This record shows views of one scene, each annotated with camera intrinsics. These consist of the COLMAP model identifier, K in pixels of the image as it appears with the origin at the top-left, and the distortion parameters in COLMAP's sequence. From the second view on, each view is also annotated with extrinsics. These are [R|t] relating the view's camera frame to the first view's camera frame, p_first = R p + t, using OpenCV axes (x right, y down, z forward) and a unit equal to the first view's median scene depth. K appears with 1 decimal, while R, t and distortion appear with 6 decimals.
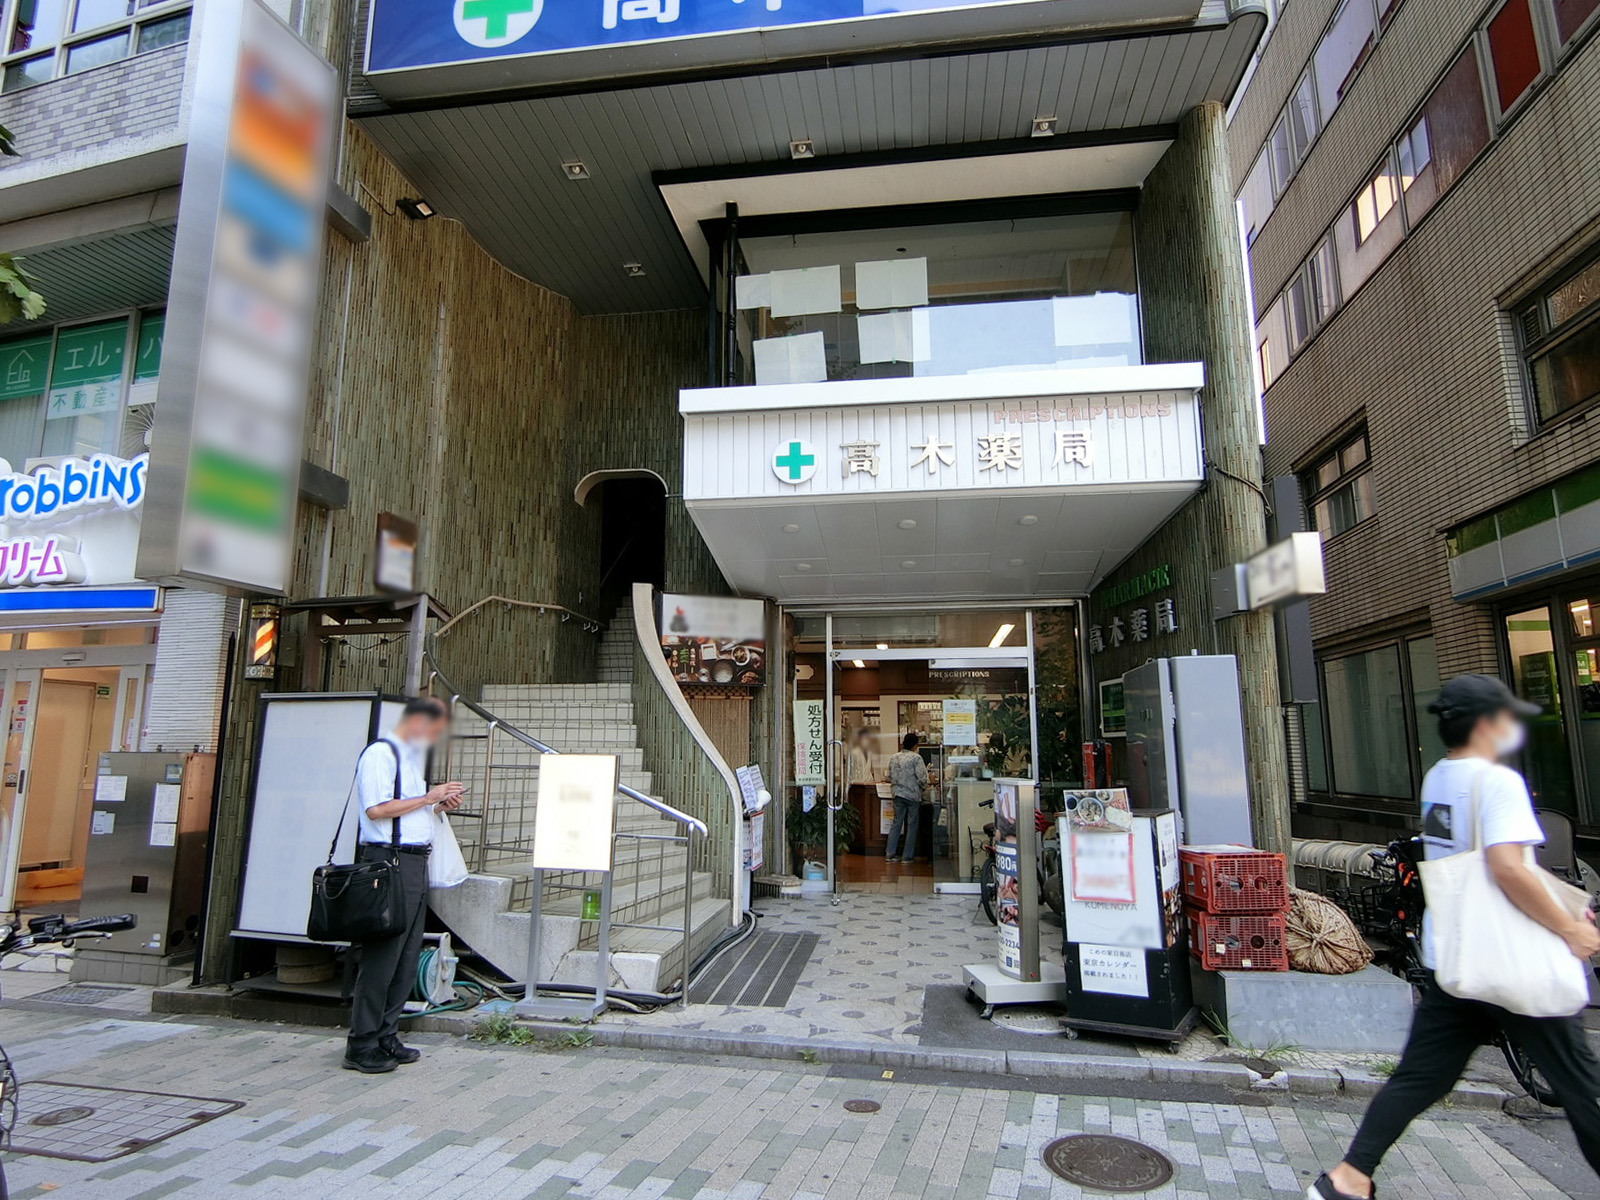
lens RADIAL K [[921.7, 0, 783.5], [0, 921.7, 602.5], [0, 0, 1]] dist [0.010311, 0.001899]
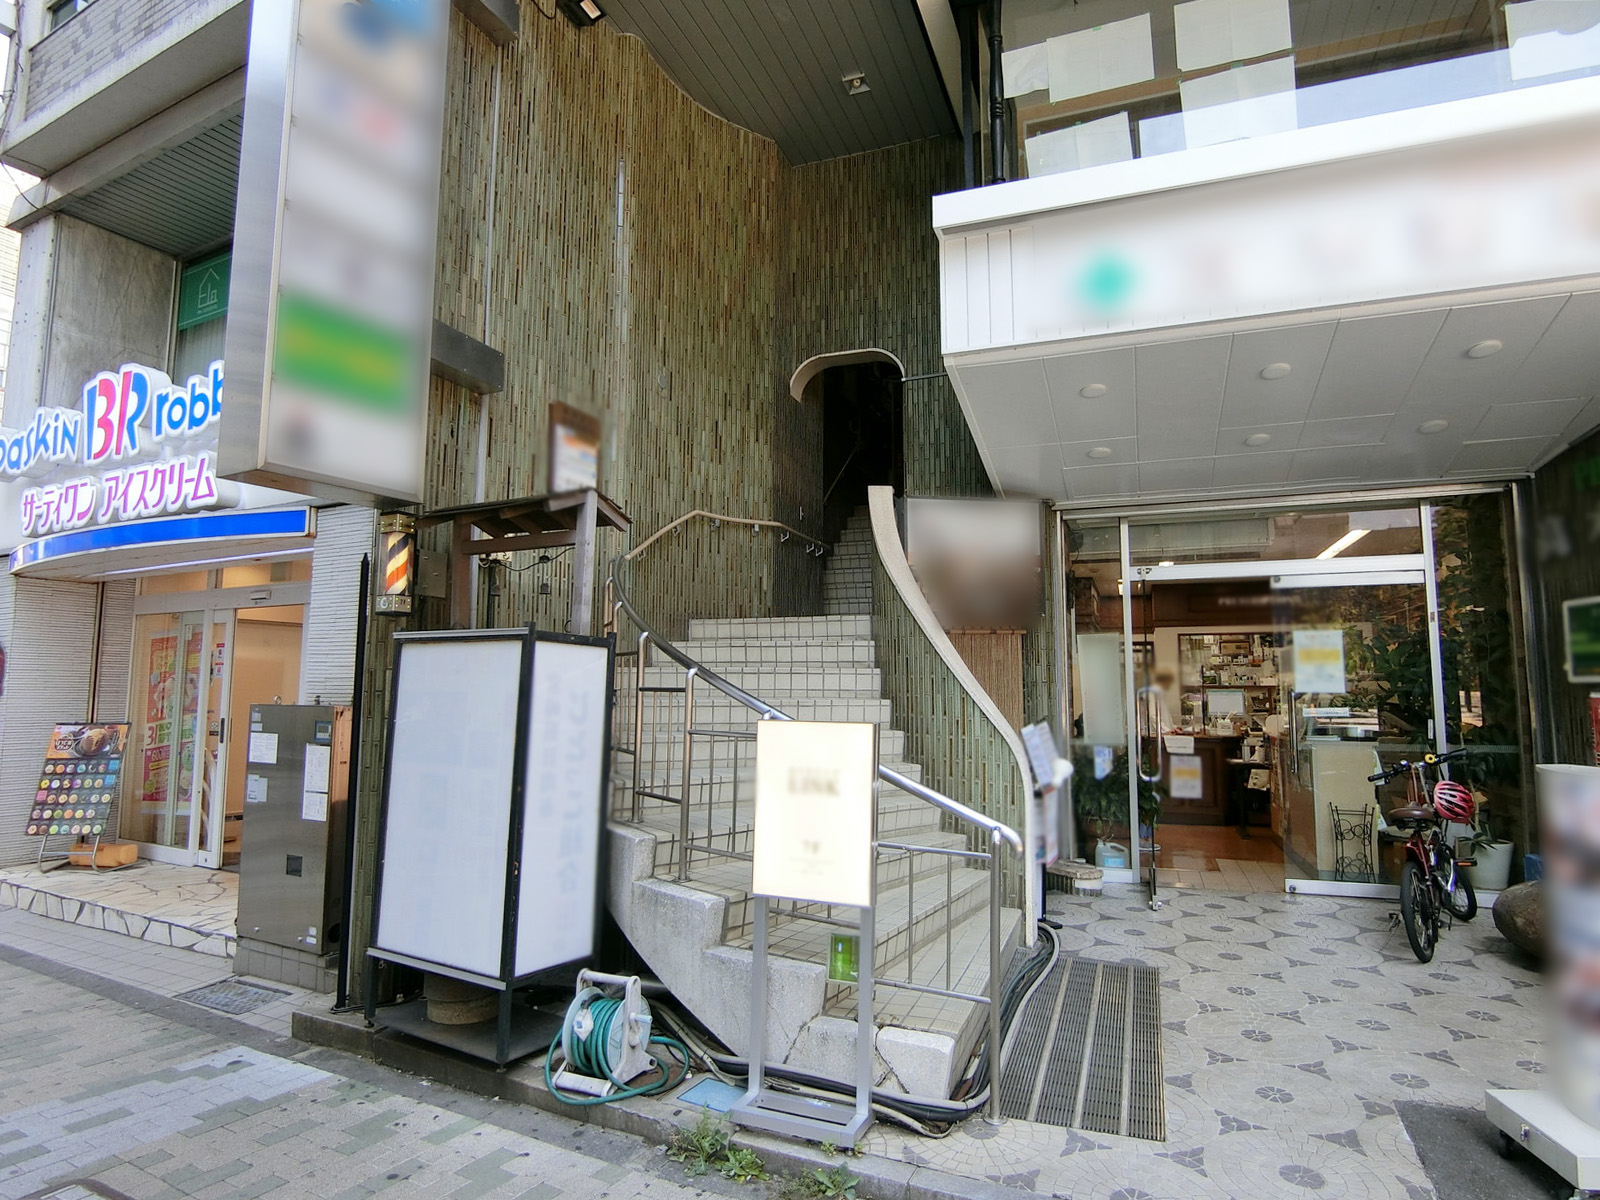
lens RADIAL K [[886.0, 0, 800.0], [0, 886.0, 600.0], [0, 0, 1]] dist [-0.001566, -0.000272]
pose [[0.977158, -0.019900, -0.211579, -0.073235], [0.033453, 0.997597, 0.060675, 0.031540], [0.209863, -0.066367, 0.975476, 0.294438]]
